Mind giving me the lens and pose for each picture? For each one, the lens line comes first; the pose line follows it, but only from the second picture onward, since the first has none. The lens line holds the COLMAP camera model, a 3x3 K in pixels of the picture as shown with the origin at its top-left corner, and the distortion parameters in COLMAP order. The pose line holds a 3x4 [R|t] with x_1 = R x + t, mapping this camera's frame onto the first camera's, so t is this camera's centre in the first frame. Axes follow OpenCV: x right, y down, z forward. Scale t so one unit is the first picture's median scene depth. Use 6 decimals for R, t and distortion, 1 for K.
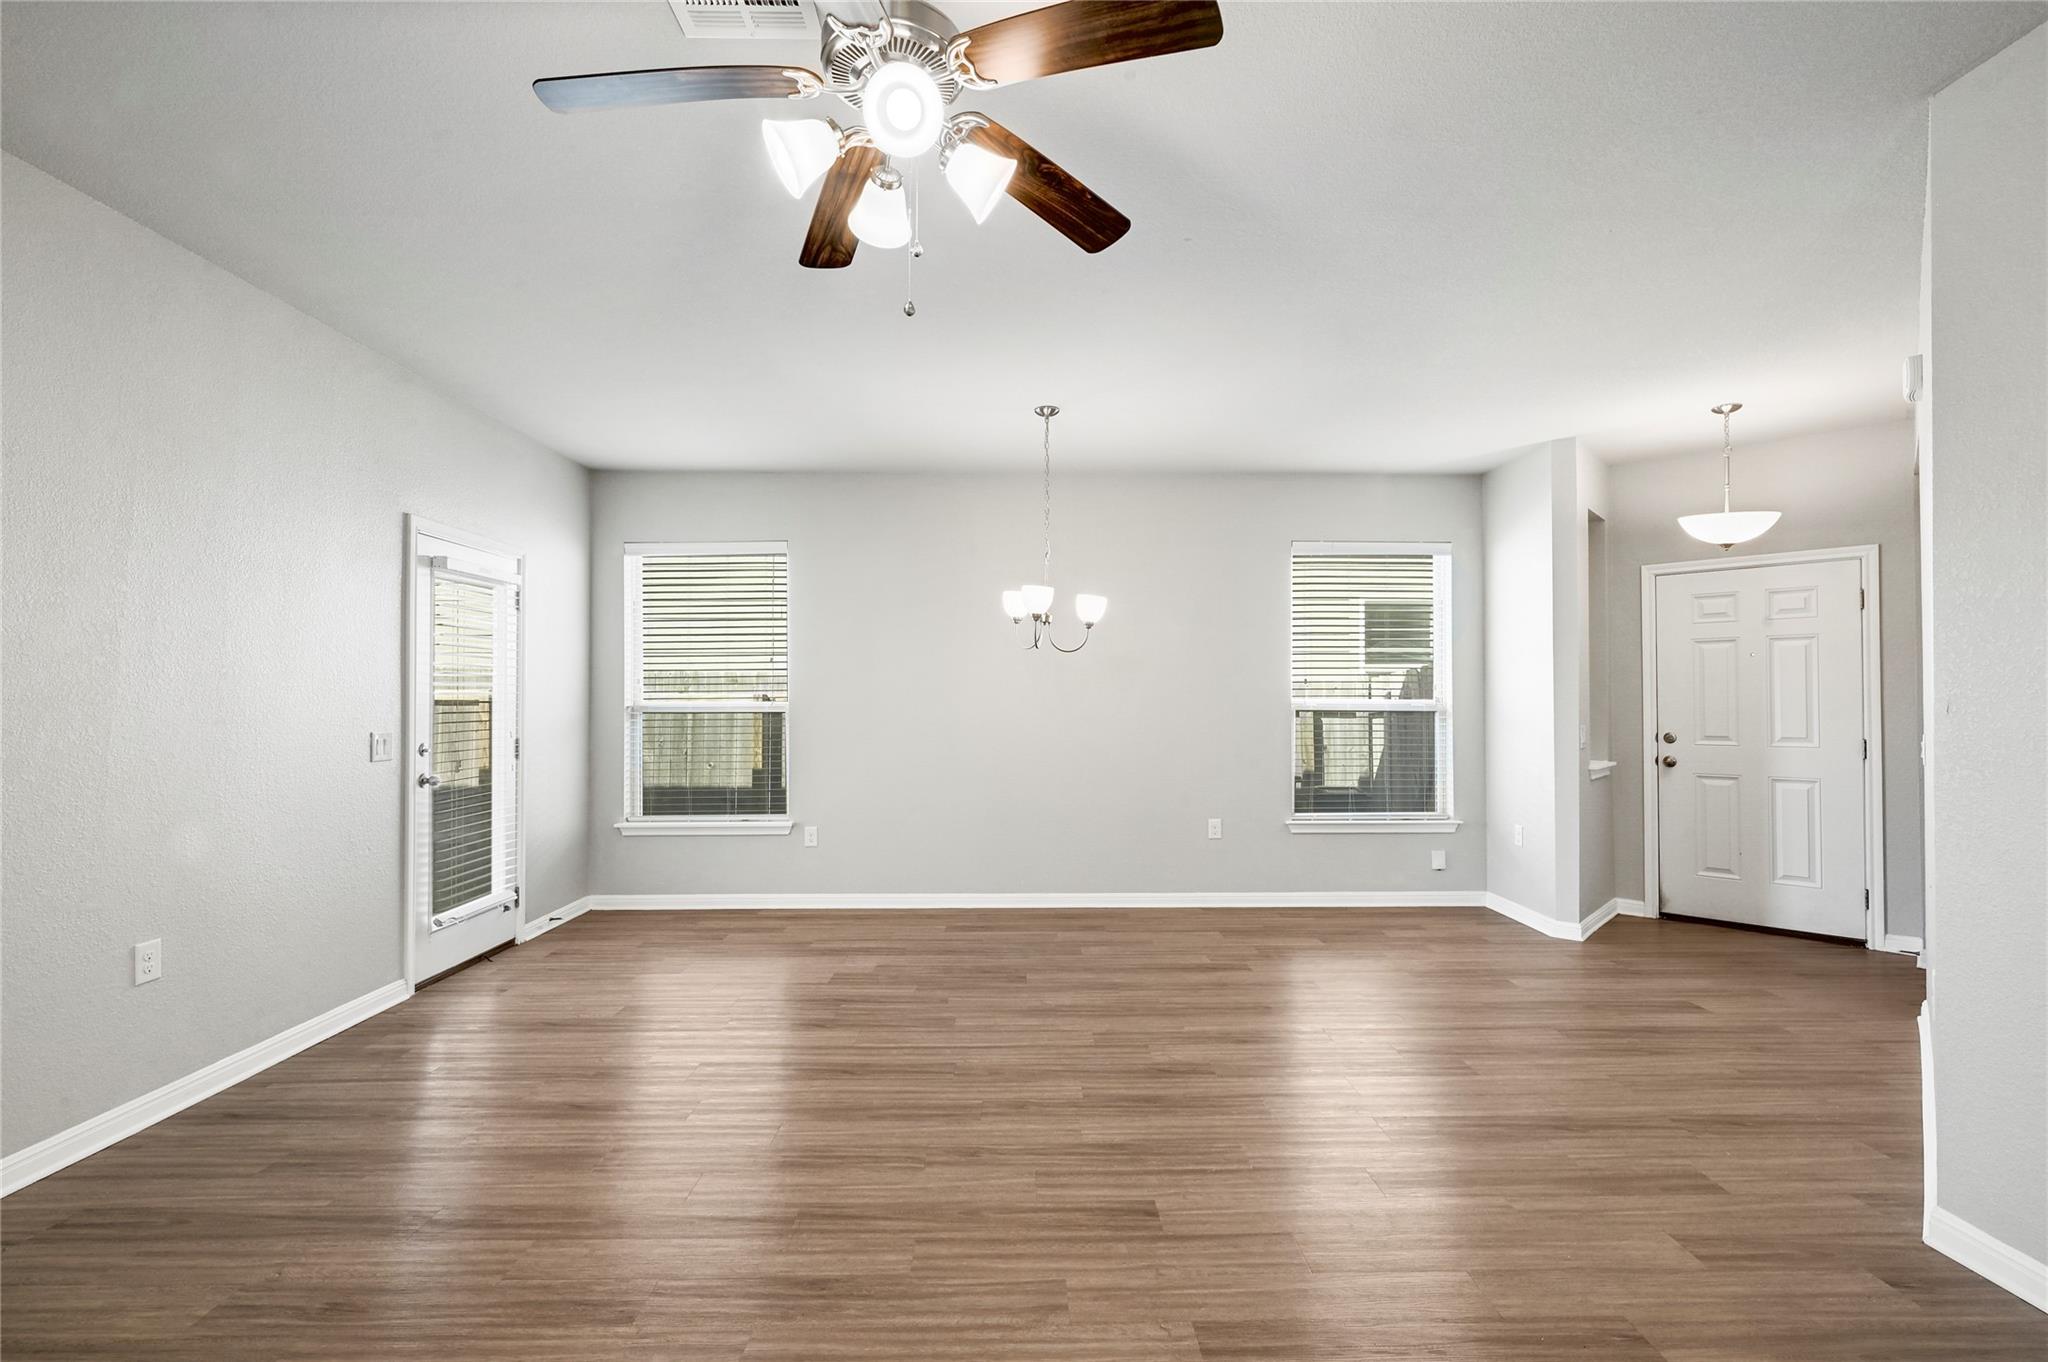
lens RADIAL K [[904.1, 0, 1025.7], [0, 904.1, 689.9], [0, 0, 1]] dist [0.000401, 0.000451]
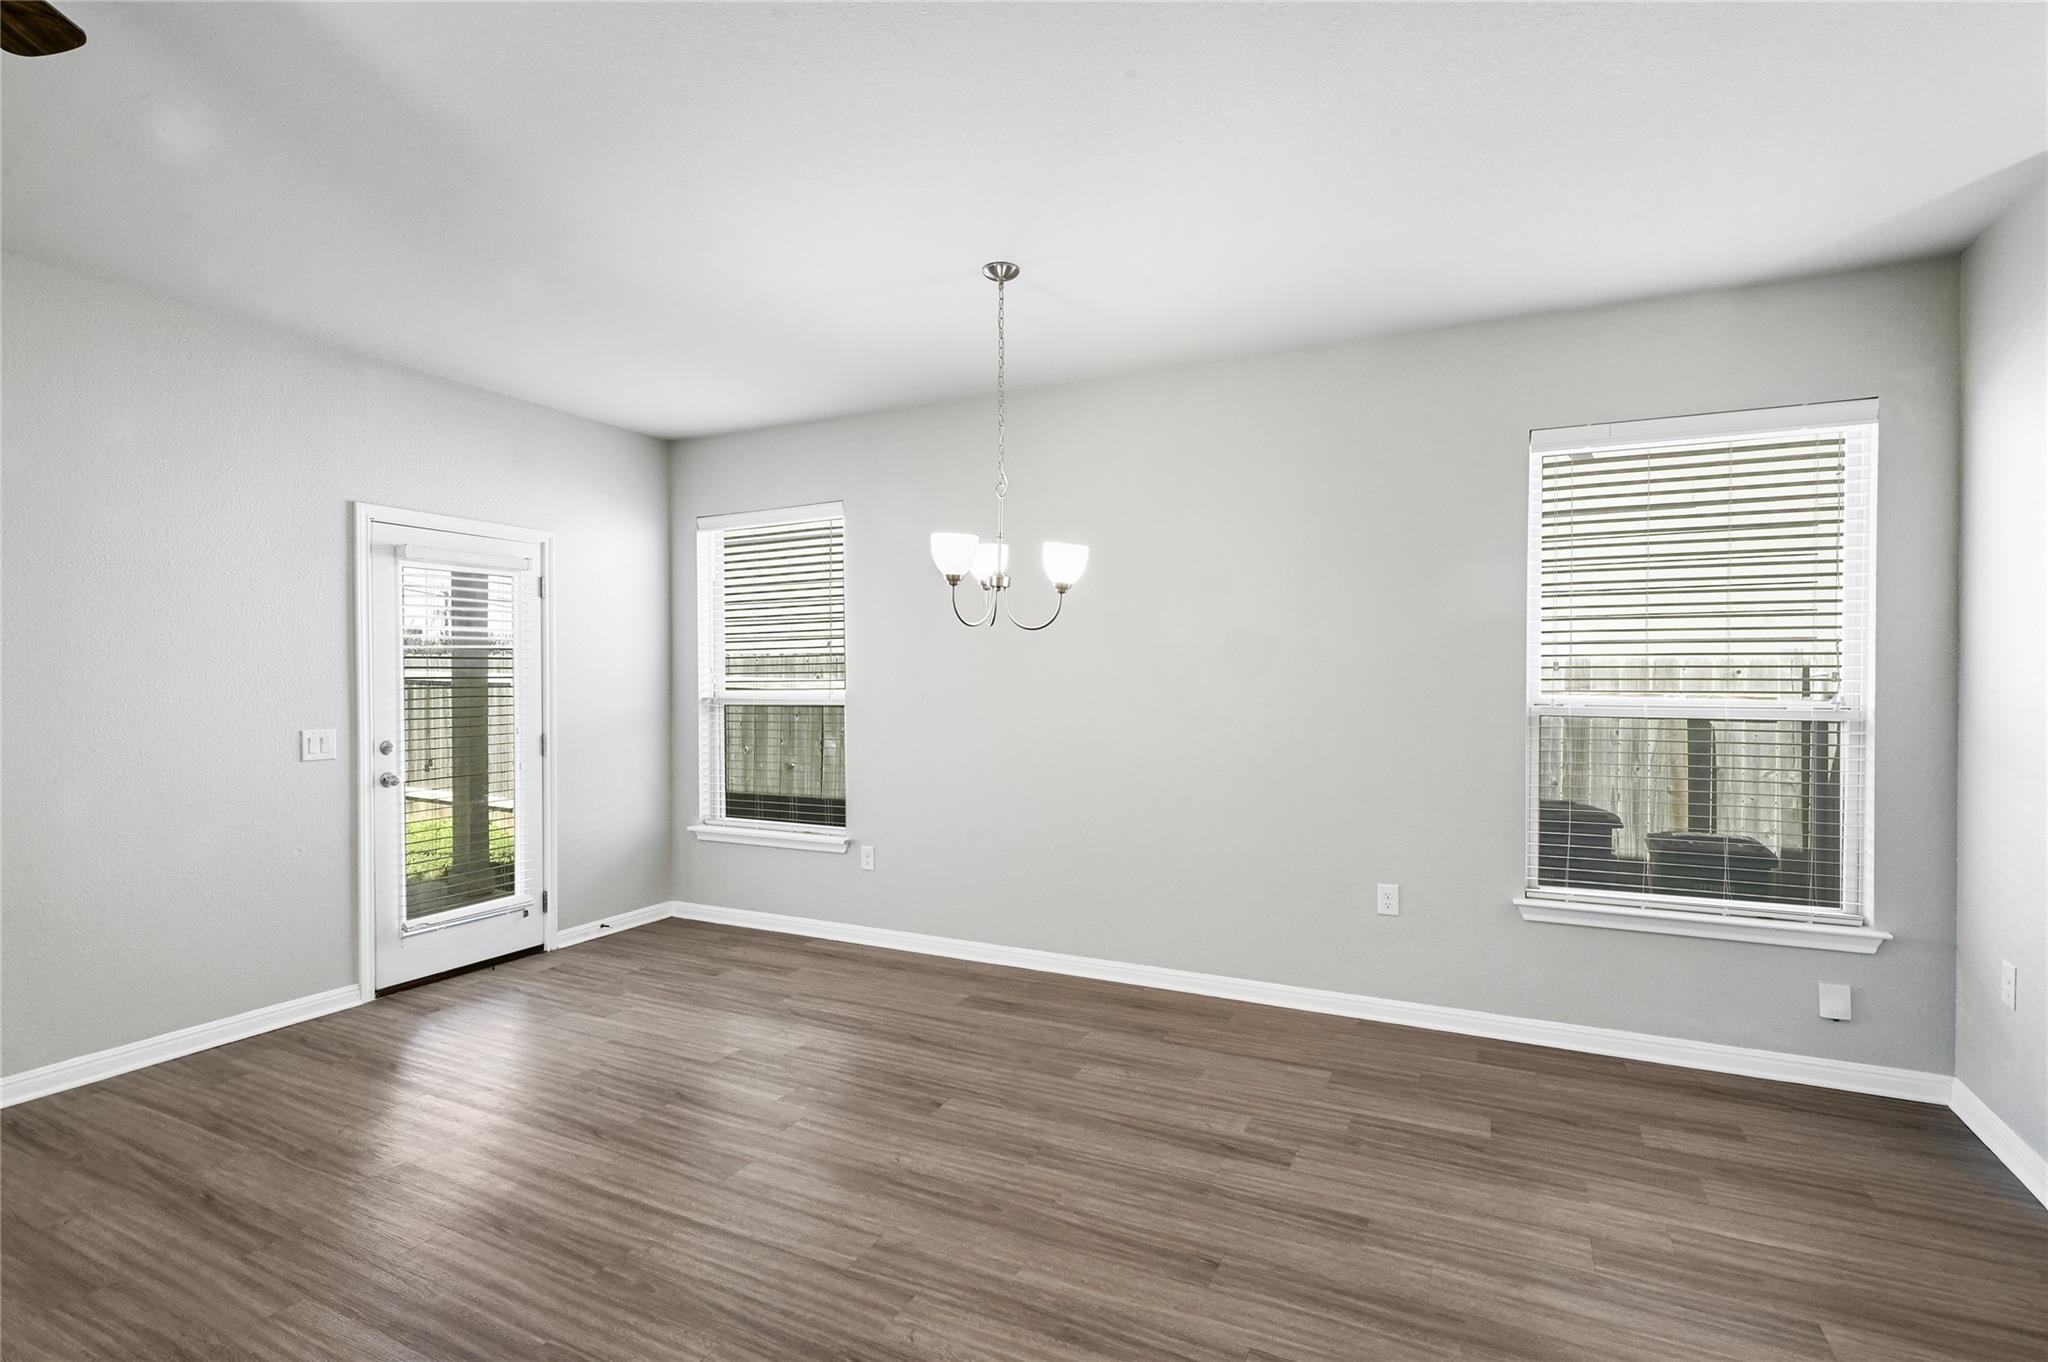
lens RADIAL K [[963.3, 0, 1028.0], [0, 963.3, 687.8], [0, 0, 1]] dist [0.001710, -0.000910]
pose [[0.891900, 0.005288, -0.452203, 0.355333], [0.005270, 0.999742, 0.022084, -0.014188], [0.452203, -0.022079, 0.891642, 0.349991]]
